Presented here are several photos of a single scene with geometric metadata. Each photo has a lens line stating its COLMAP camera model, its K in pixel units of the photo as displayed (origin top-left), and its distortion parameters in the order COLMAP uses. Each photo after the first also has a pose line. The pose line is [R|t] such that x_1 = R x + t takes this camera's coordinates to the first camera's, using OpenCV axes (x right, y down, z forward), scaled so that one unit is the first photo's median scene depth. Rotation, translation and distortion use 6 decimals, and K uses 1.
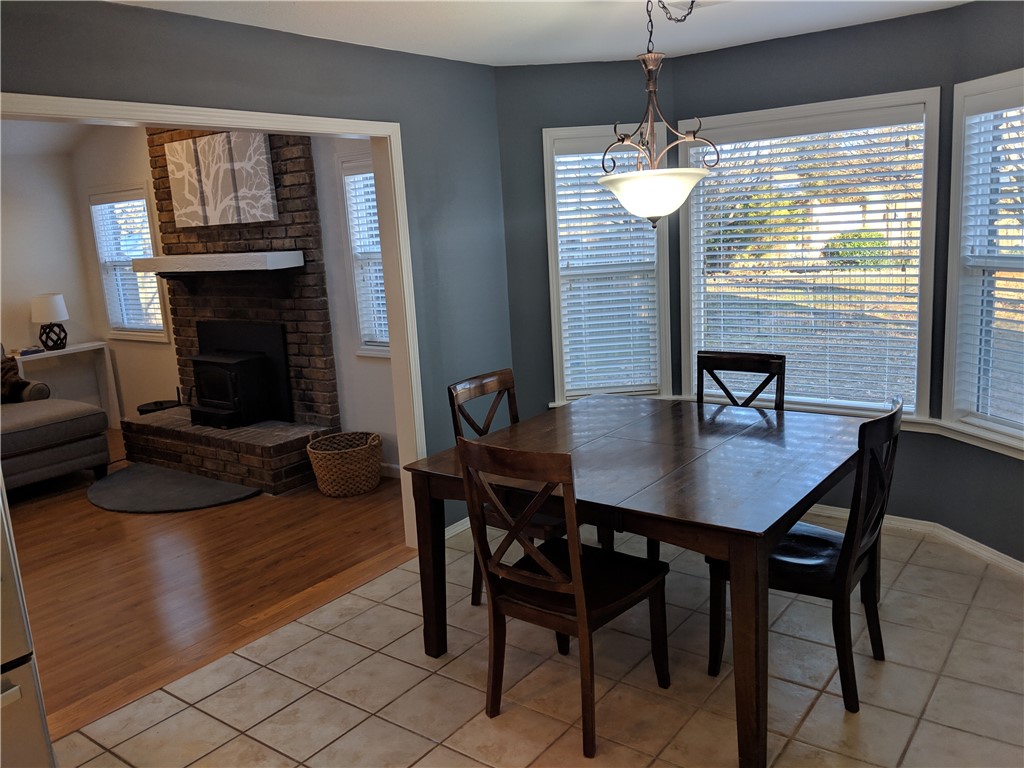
lens RADIAL K [[825.1, 0, 530.0], [0, 825.1, 386.4], [0, 0, 1]] dist [0.080506, -0.140579]
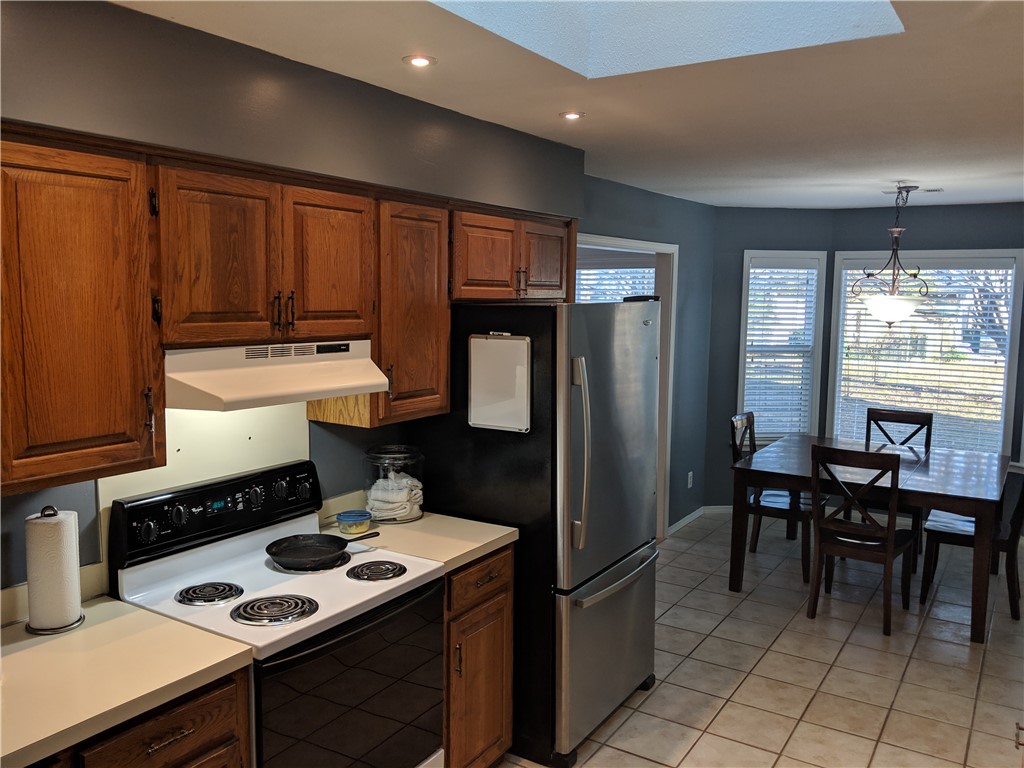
lens RADIAL K [[825.1, 0, 516.2], [0, 825.1, 384.9], [0, 0, 1]] dist [0.080506, -0.140579]
pose [[0.995586, 0.060007, 0.072161, -0.354844], [-0.053660, 0.994772, -0.086888, 0.053184], [-0.076997, 0.082632, 0.993601, -0.292806]]
